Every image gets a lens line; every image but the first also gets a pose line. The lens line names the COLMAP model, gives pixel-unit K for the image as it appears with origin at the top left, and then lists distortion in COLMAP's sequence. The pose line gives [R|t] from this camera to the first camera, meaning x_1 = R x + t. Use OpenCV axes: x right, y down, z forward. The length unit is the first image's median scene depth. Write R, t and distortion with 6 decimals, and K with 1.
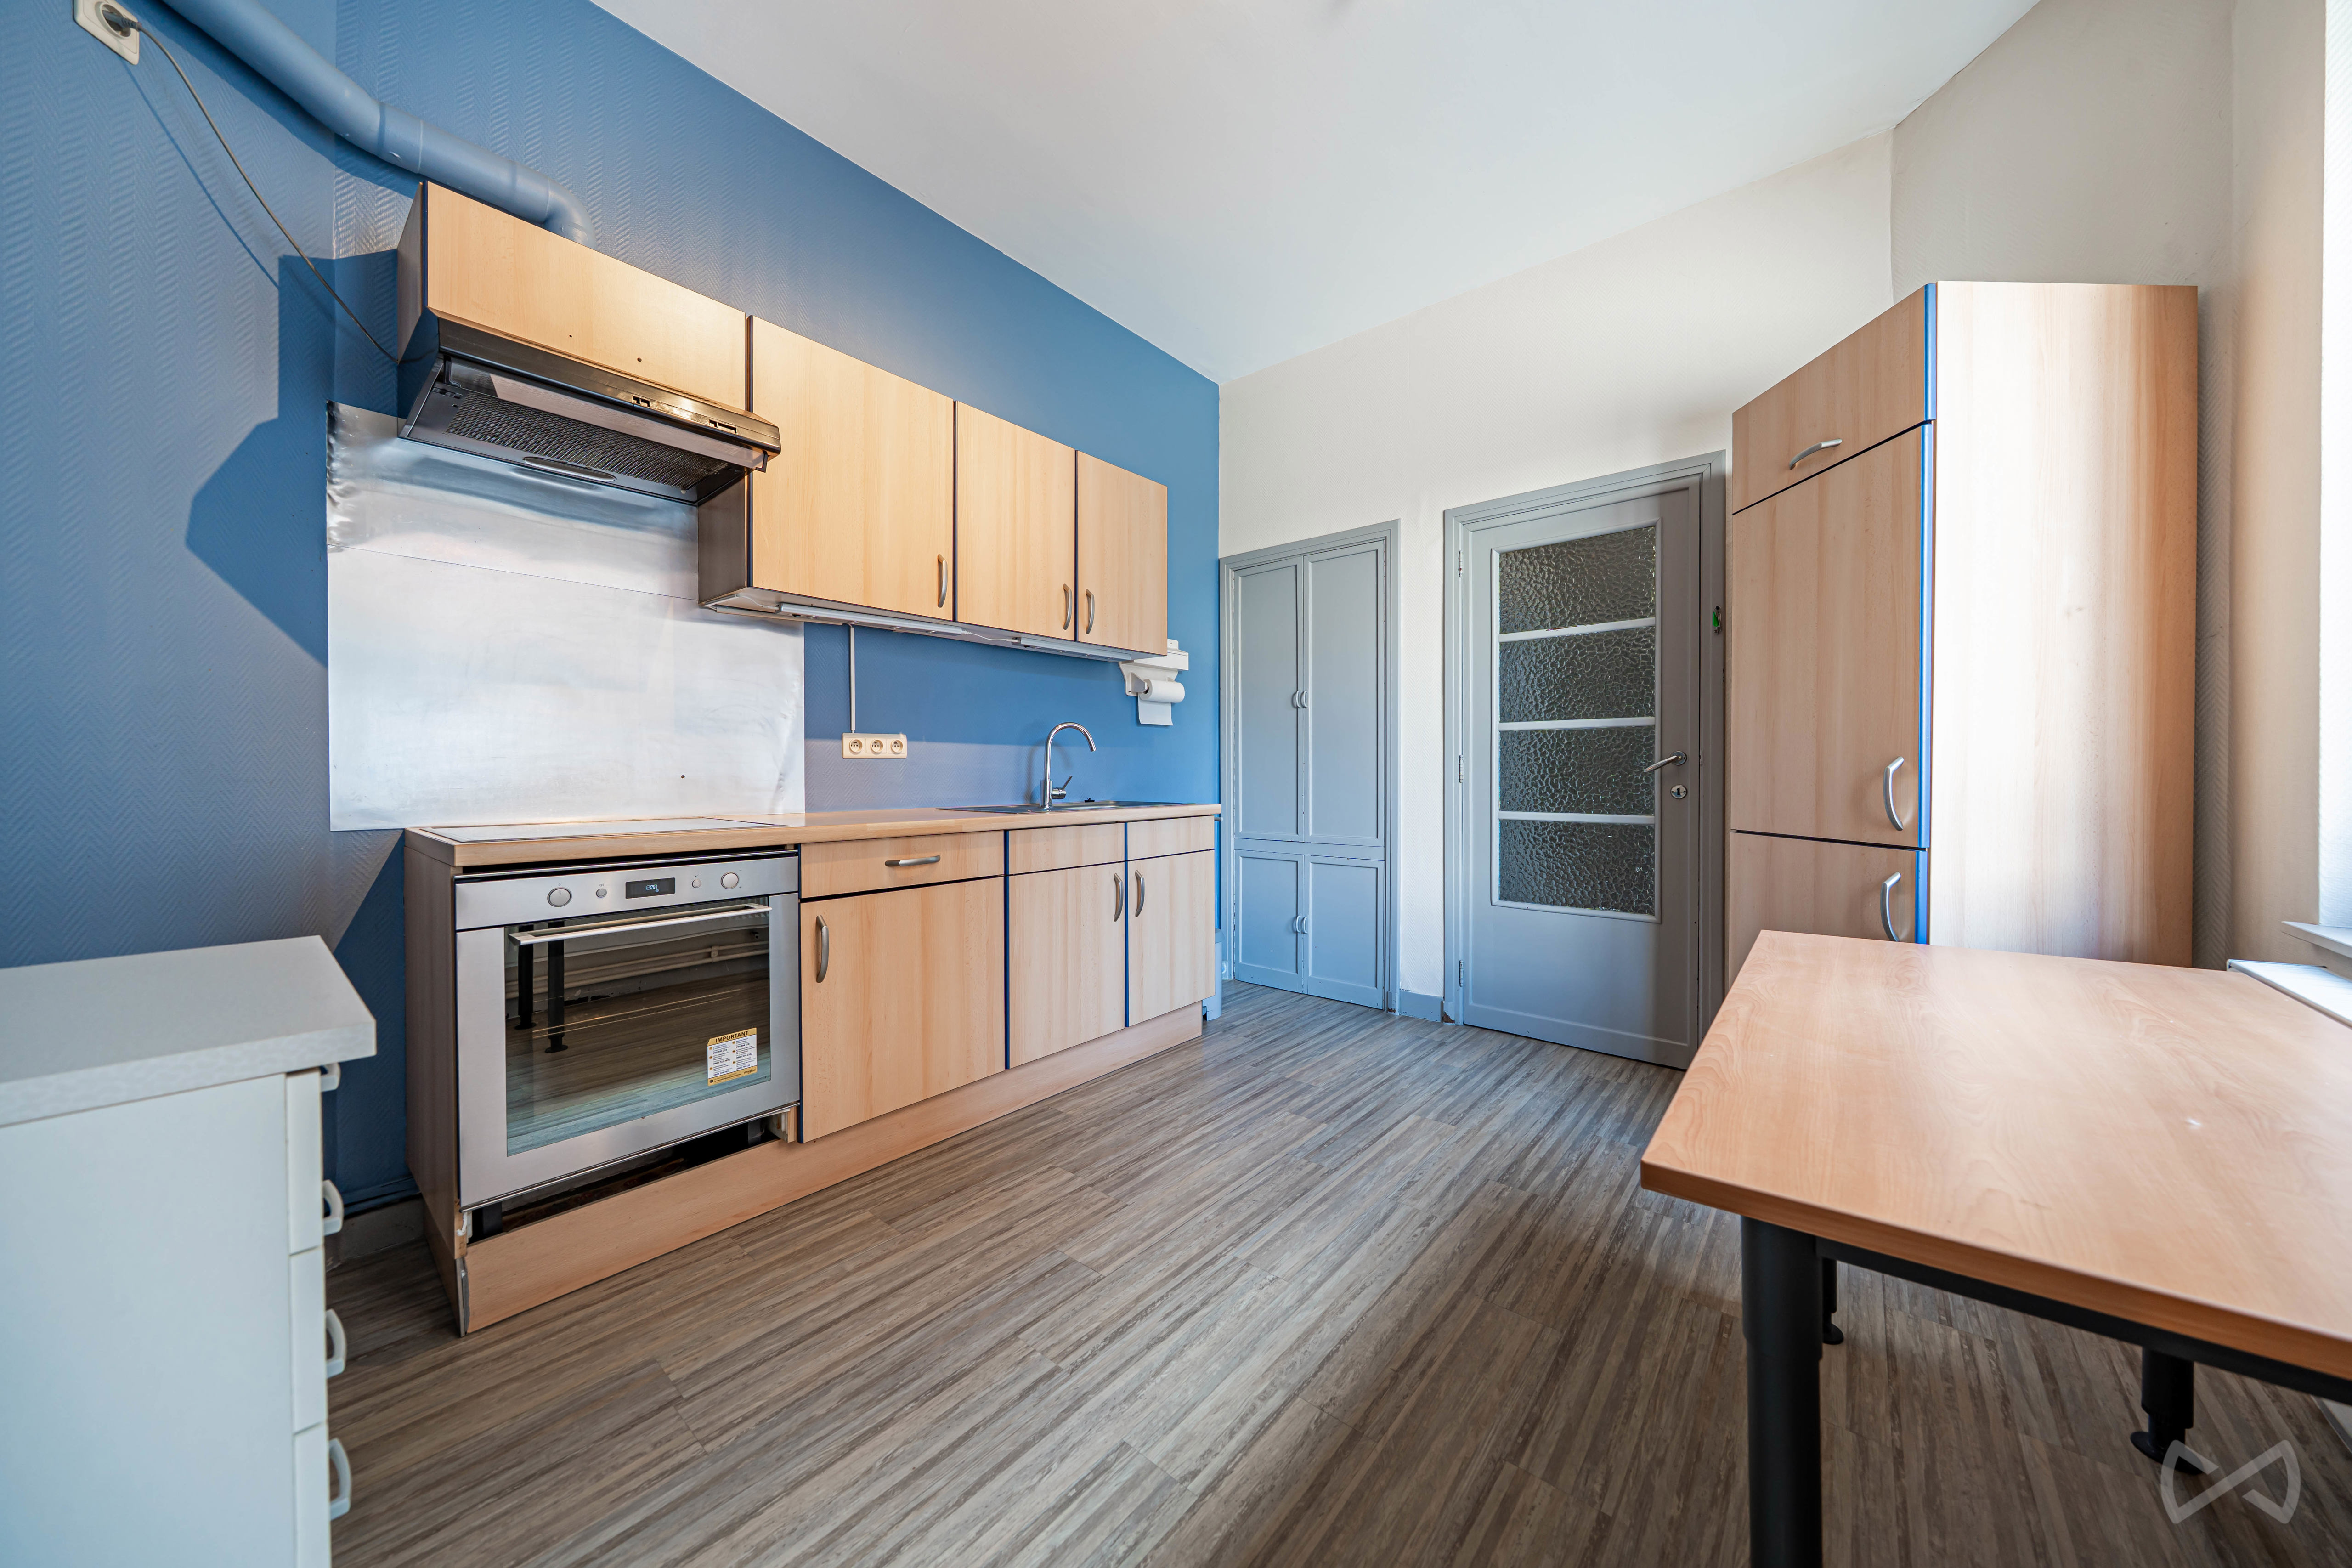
lens RADIAL K [[808.6, 0, 1182.2], [0, 808.6, 779.0], [0, 0, 1]] dist [-0.000072, 0.000012]
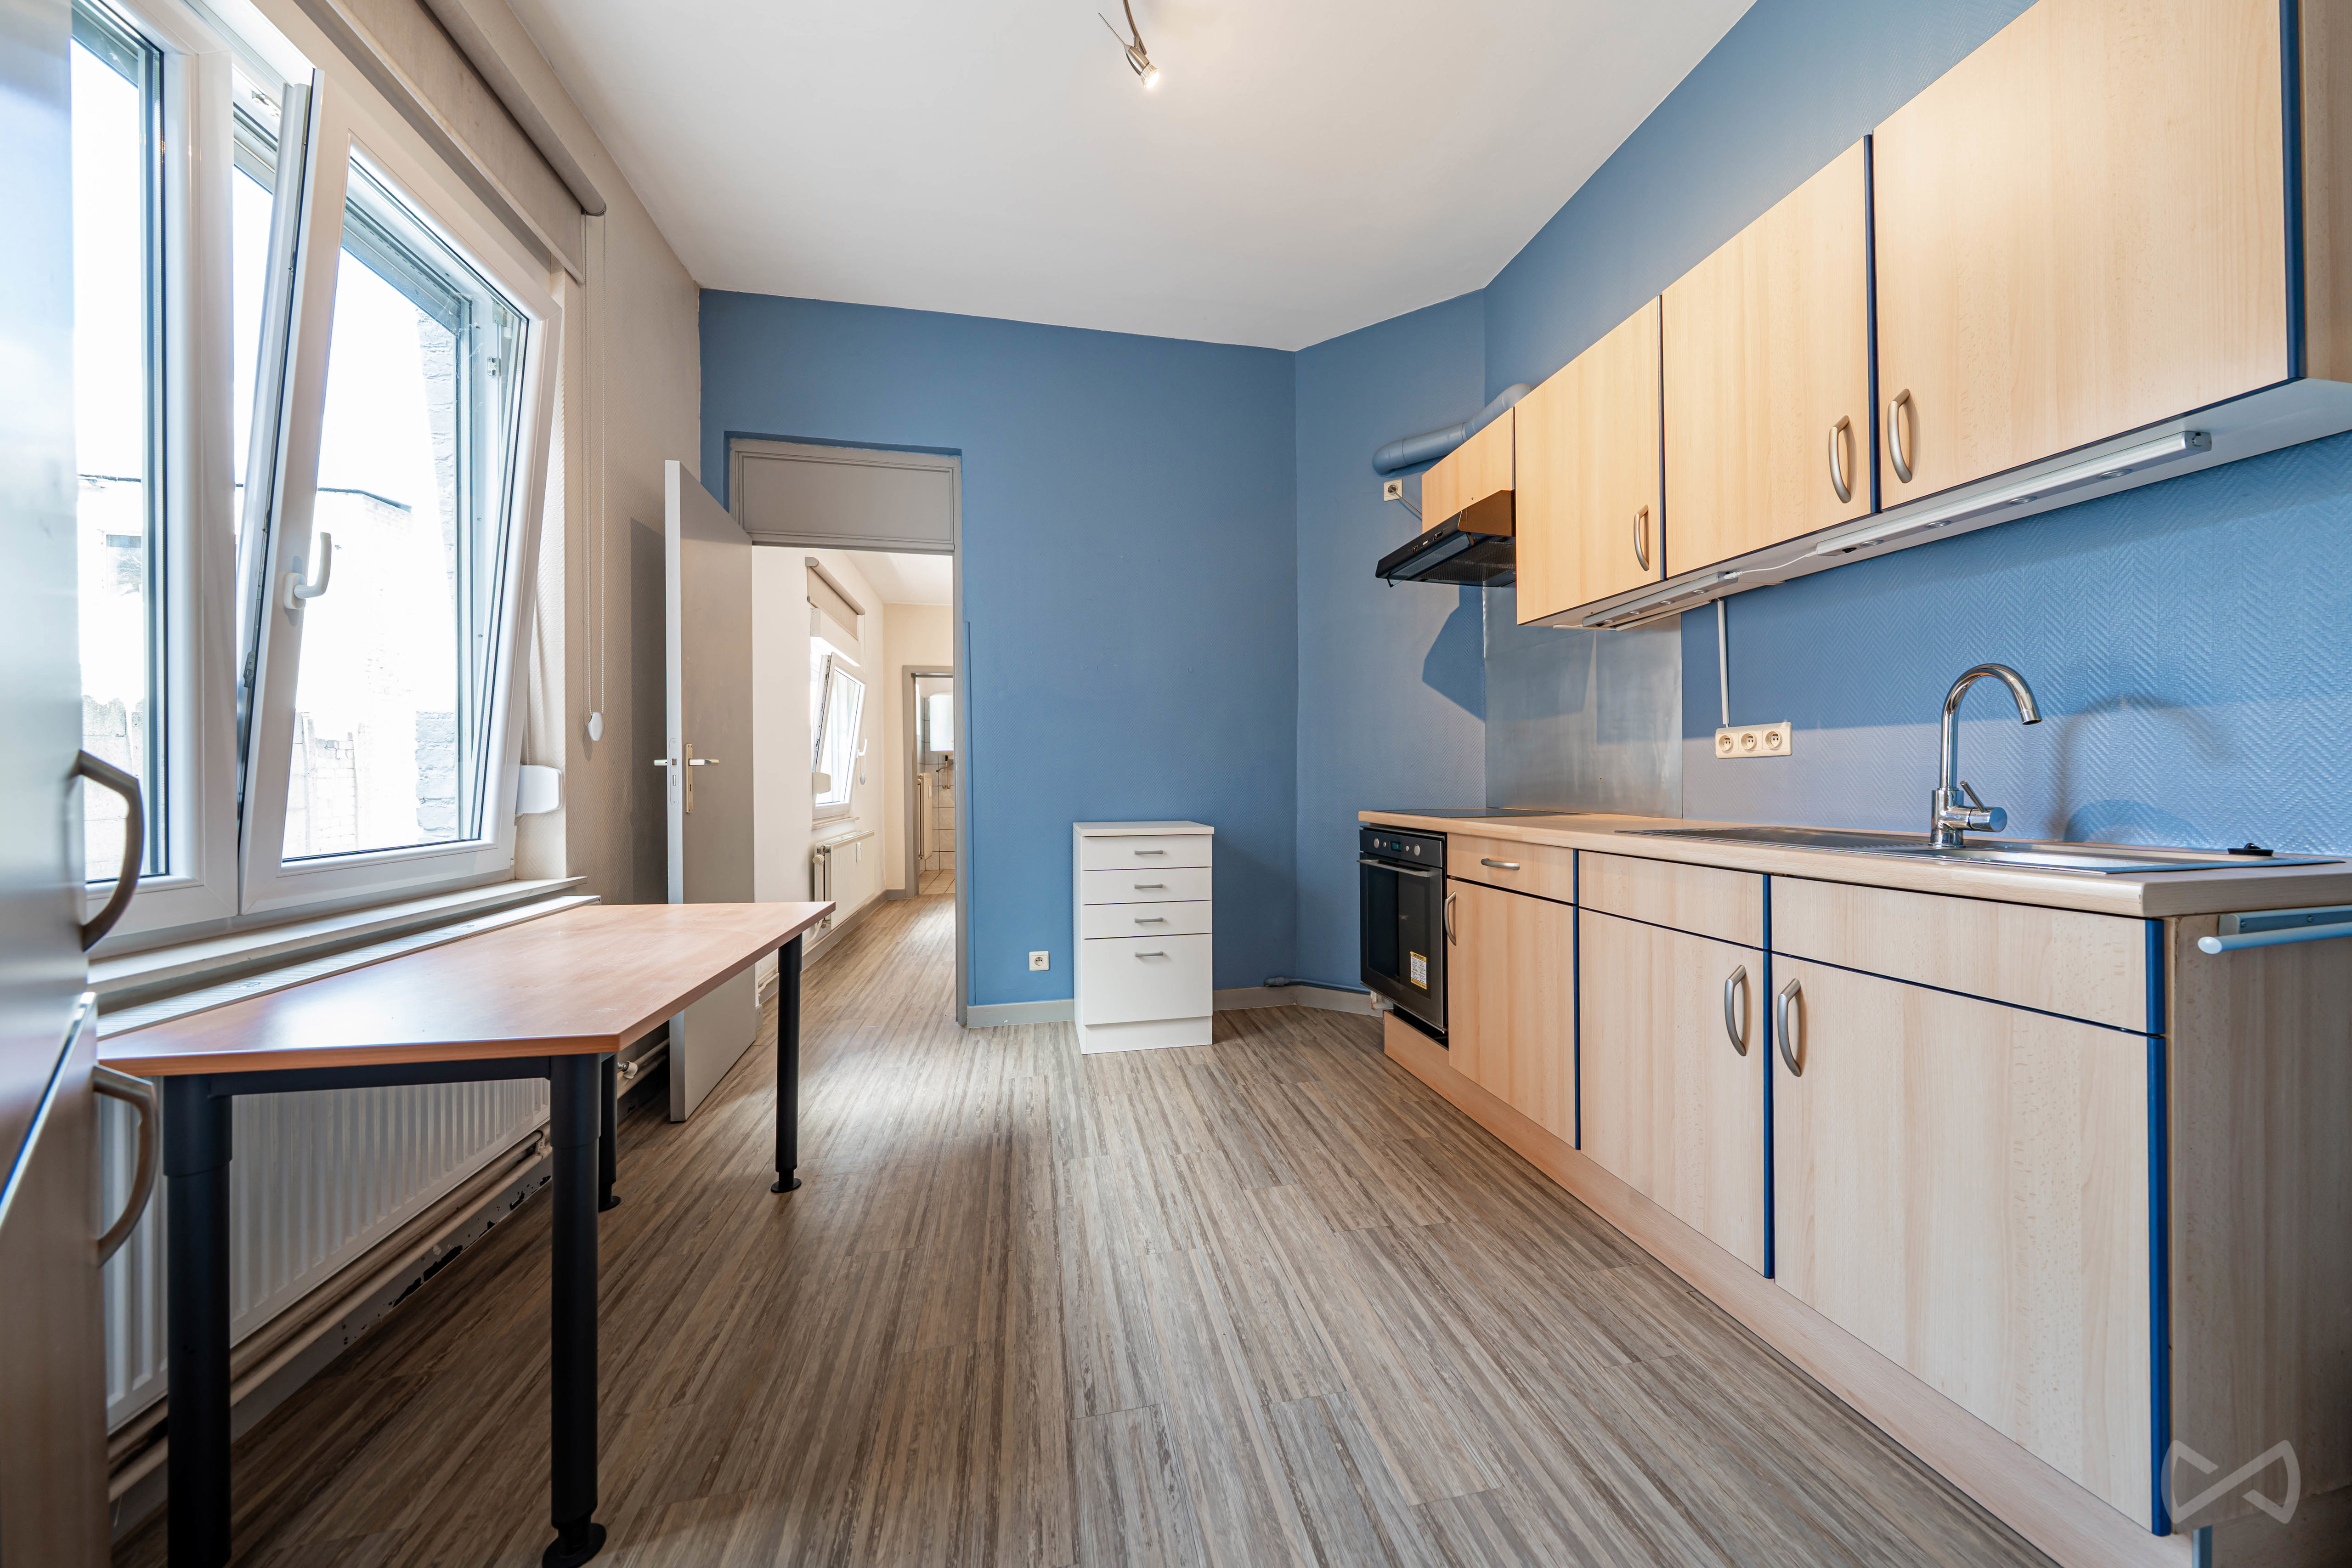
lens RADIAL K [[808.6, 0, 1195.4], [0, 808.6, 777.1], [0, 0, 1]] dist [-0.000072, 0.000012]
pose [[-0.621701, 0.004589, -0.783241, 0.903865], [0.002135, 0.999989, 0.004164, -0.017026], [0.783251, 0.000917, -0.621704, 1.698546]]
